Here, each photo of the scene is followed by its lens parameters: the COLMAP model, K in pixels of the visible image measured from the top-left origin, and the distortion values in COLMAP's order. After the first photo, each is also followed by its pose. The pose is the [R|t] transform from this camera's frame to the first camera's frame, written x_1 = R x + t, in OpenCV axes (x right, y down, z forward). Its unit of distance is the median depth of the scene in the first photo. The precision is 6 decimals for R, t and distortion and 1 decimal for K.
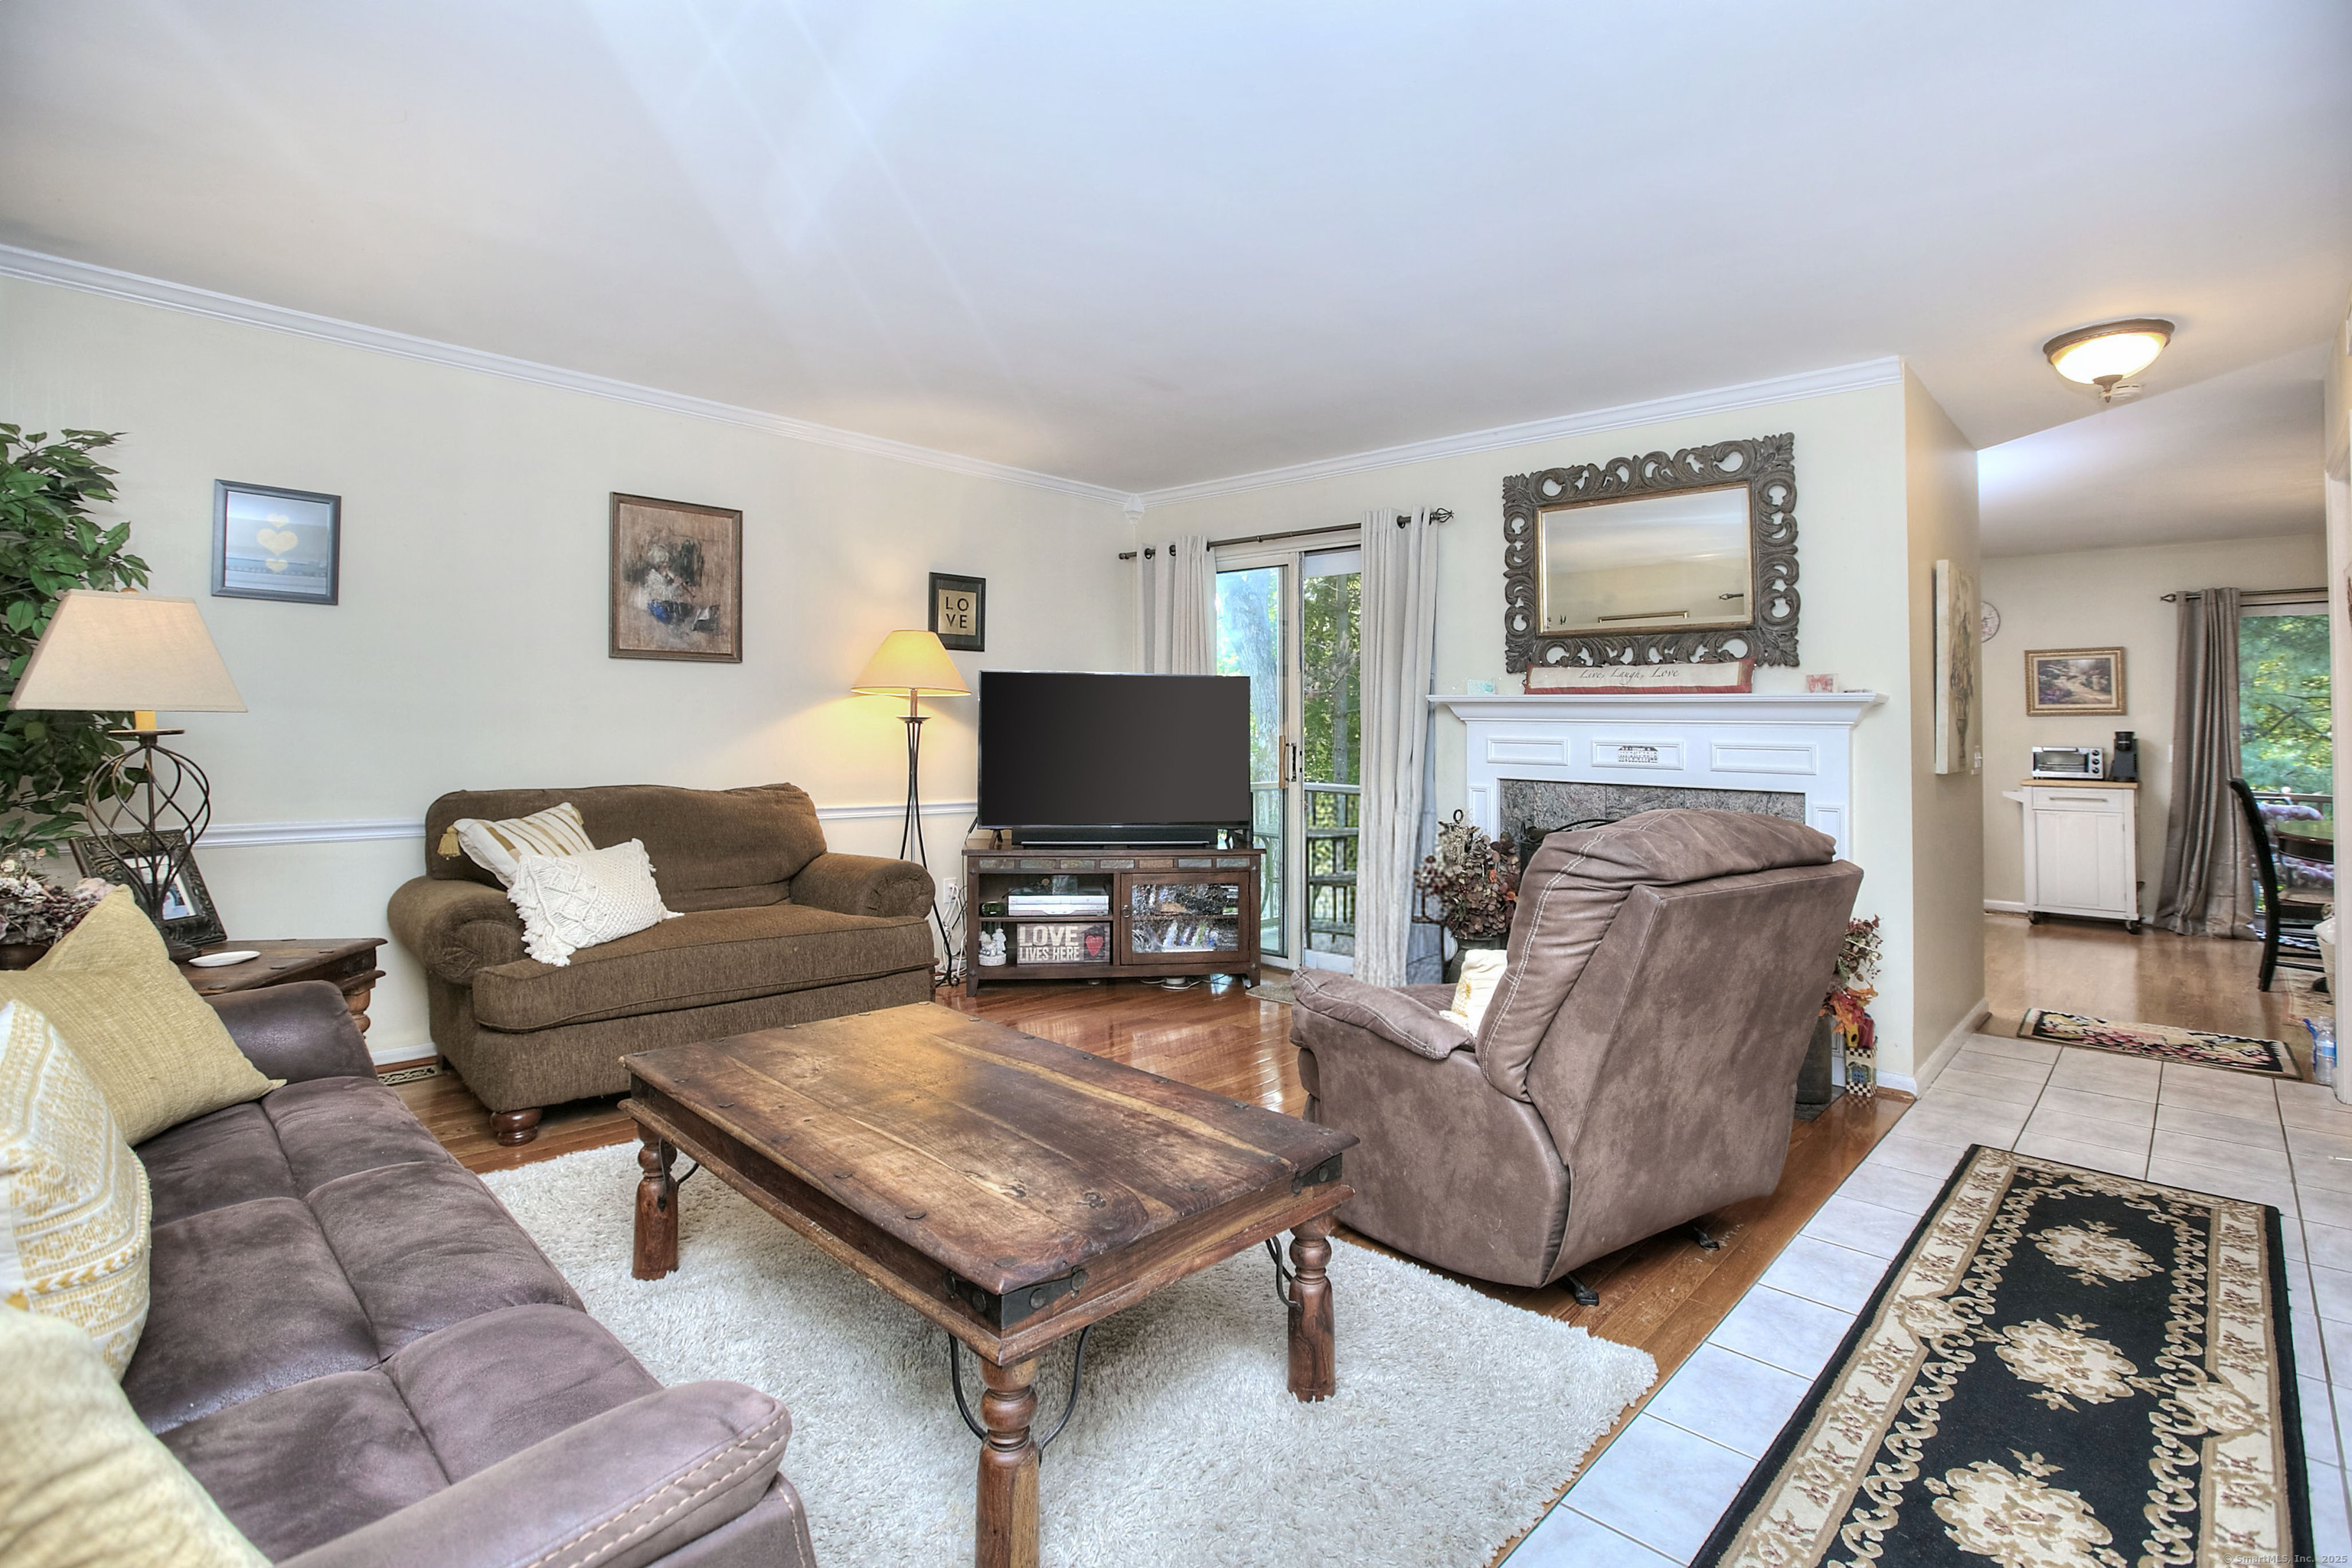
lens RADIAL K [[1098.8, 0, 1223.9], [0, 1098.8, 718.0], [0, 0, 1]] dist [-0.056591, 0.028426]
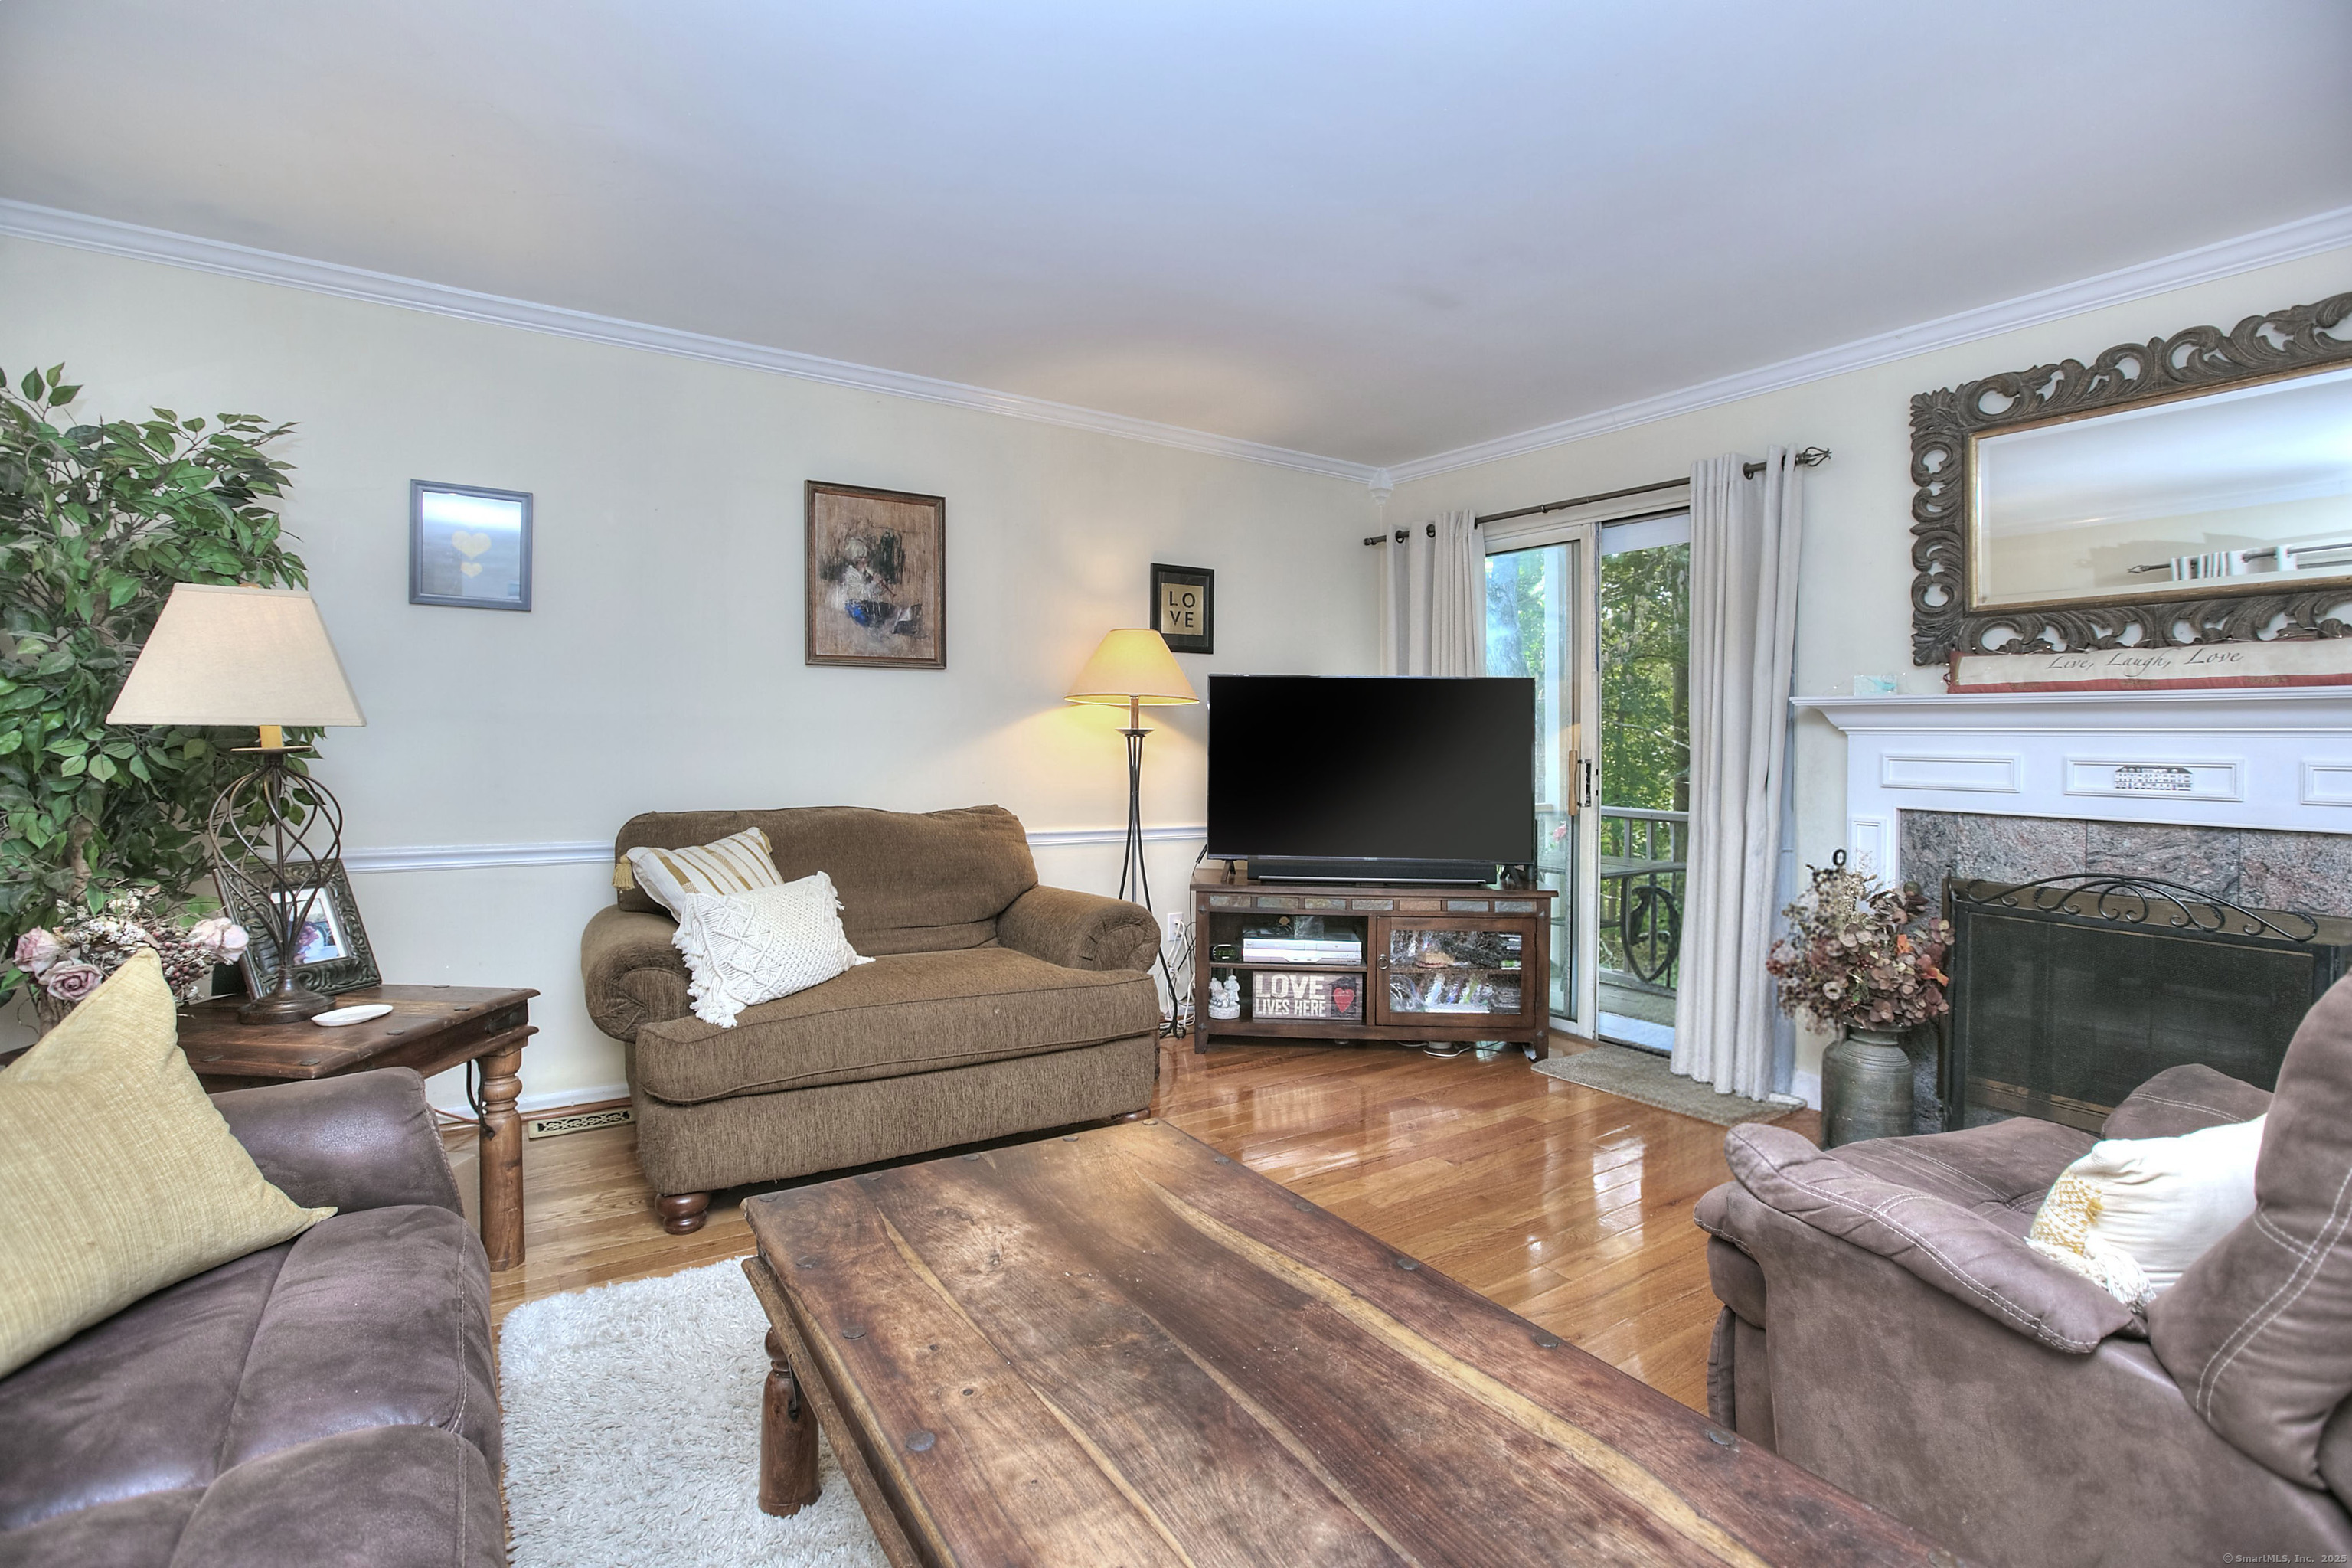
lens RADIAL K [[1072.4, 0, 1172.8], [0, 1072.4, 749.5], [0, 0, 1]] dist [0.000024, 0.000217]
pose [[0.971405, -0.000485, -0.237429, -0.056756], [0.004673, 0.999843, 0.017077, 0.000862], [0.237384, -0.017698, 0.971255, 0.195944]]
